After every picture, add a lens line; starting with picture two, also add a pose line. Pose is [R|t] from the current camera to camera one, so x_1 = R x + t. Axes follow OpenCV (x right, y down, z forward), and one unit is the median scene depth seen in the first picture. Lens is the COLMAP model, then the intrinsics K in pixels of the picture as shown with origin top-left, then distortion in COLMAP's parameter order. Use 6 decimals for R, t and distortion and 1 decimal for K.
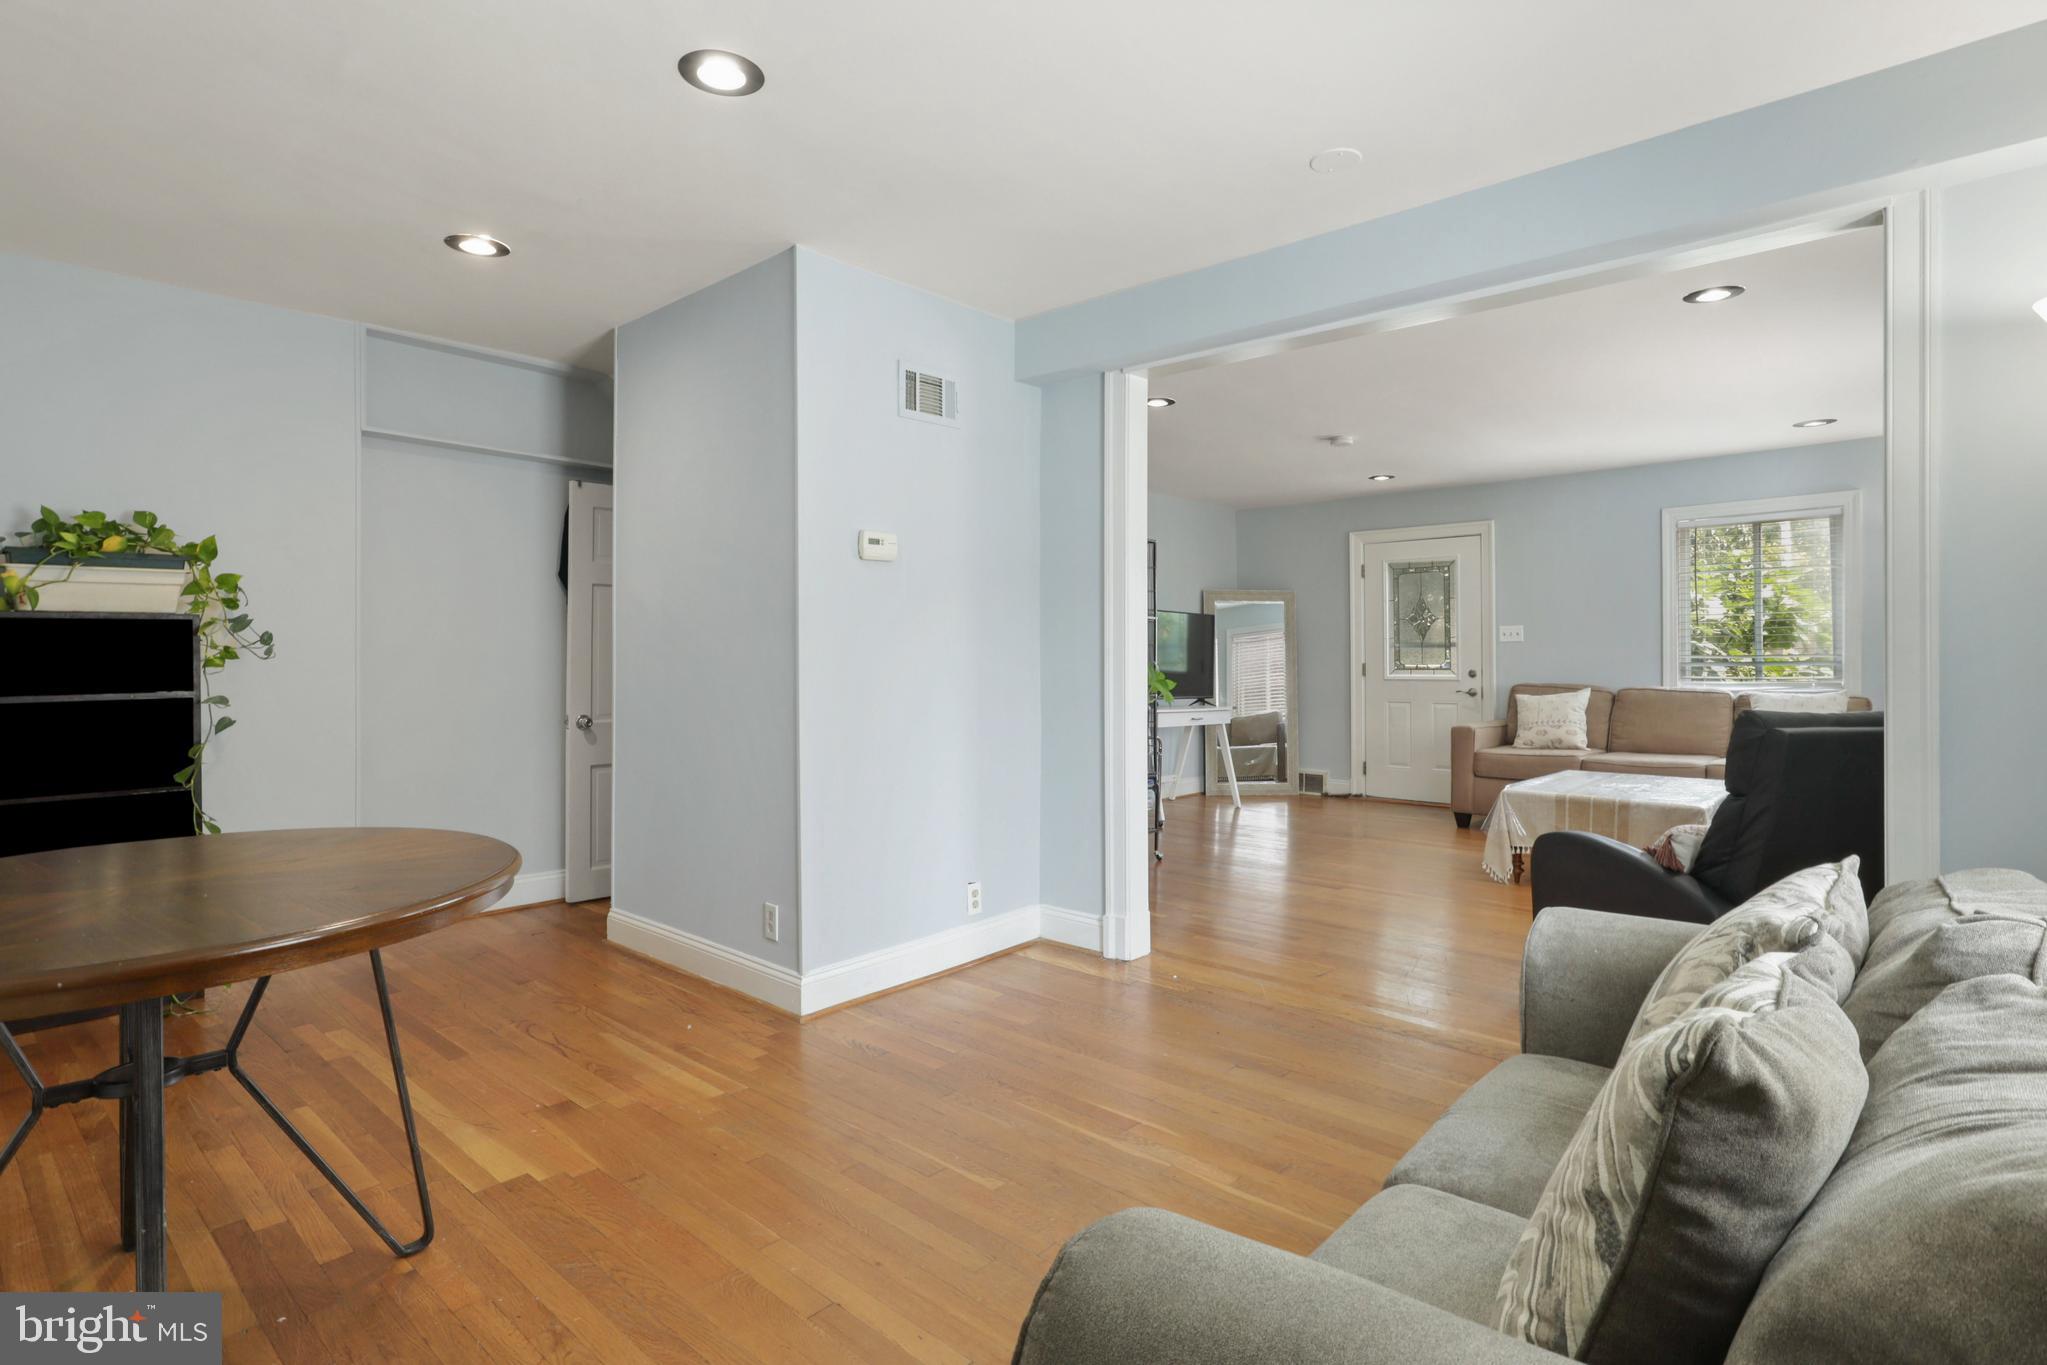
lens RADIAL K [[1026.1, 0, 1026.2], [0, 1026.1, 679.9], [0, 0, 1]] dist [0.002466, 0.001946]
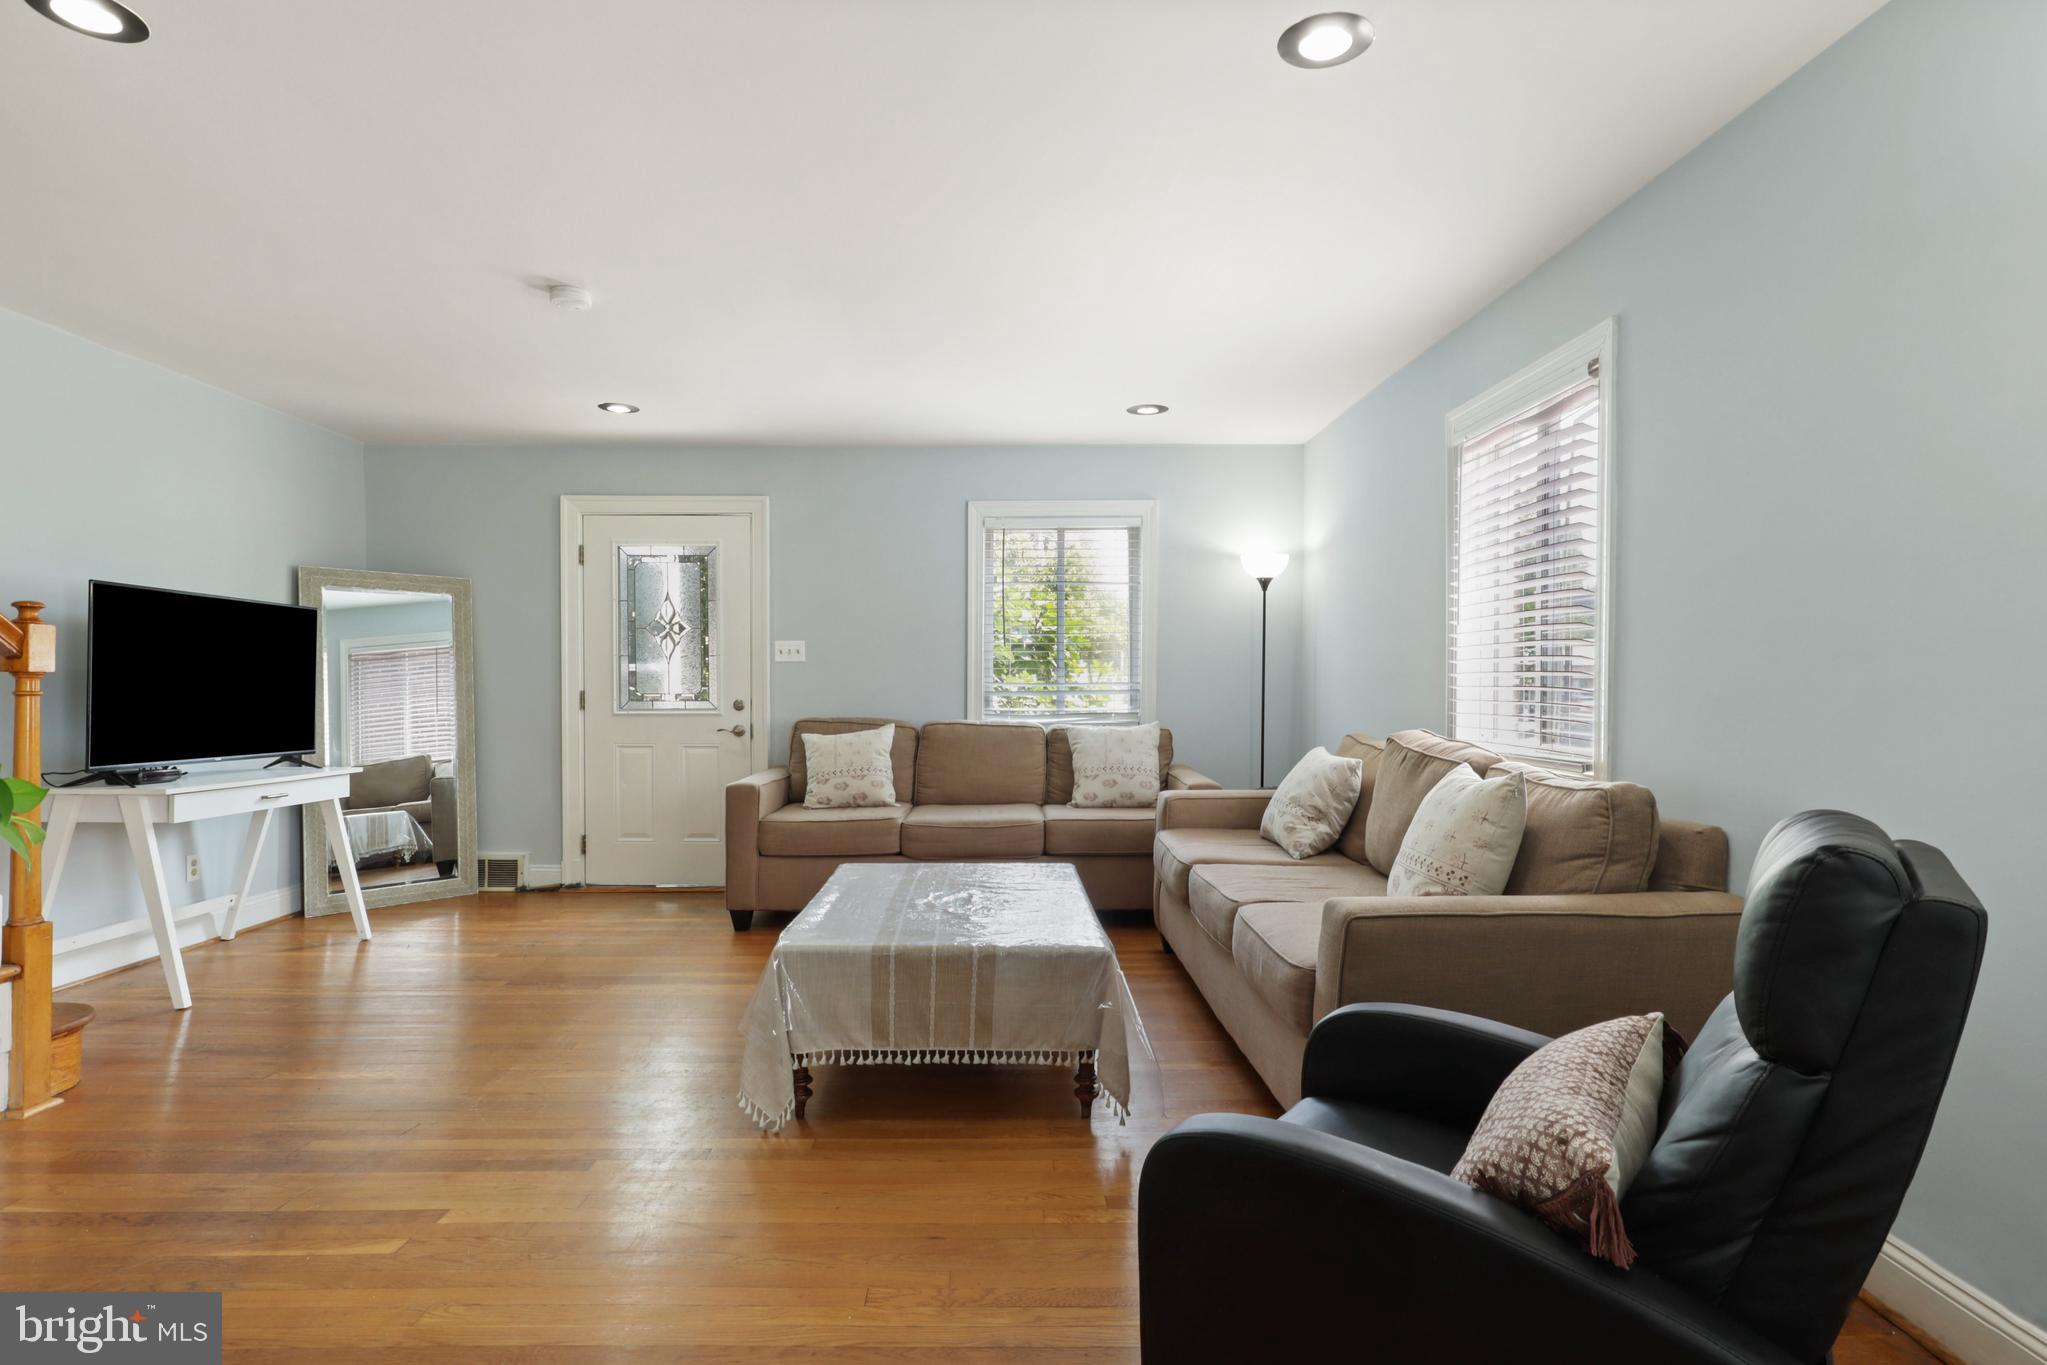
lens RADIAL K [[1026.1, 0, 1026.2], [0, 1026.1, 679.9], [0, 0, 1]] dist [0.002466, 0.001946]
pose [[0.723086, 0.000959, 0.690758, 0.087226], [0.011488, 0.999844, -0.013414, -0.013360], [-0.690663, 0.017635, 0.722962, 0.369914]]
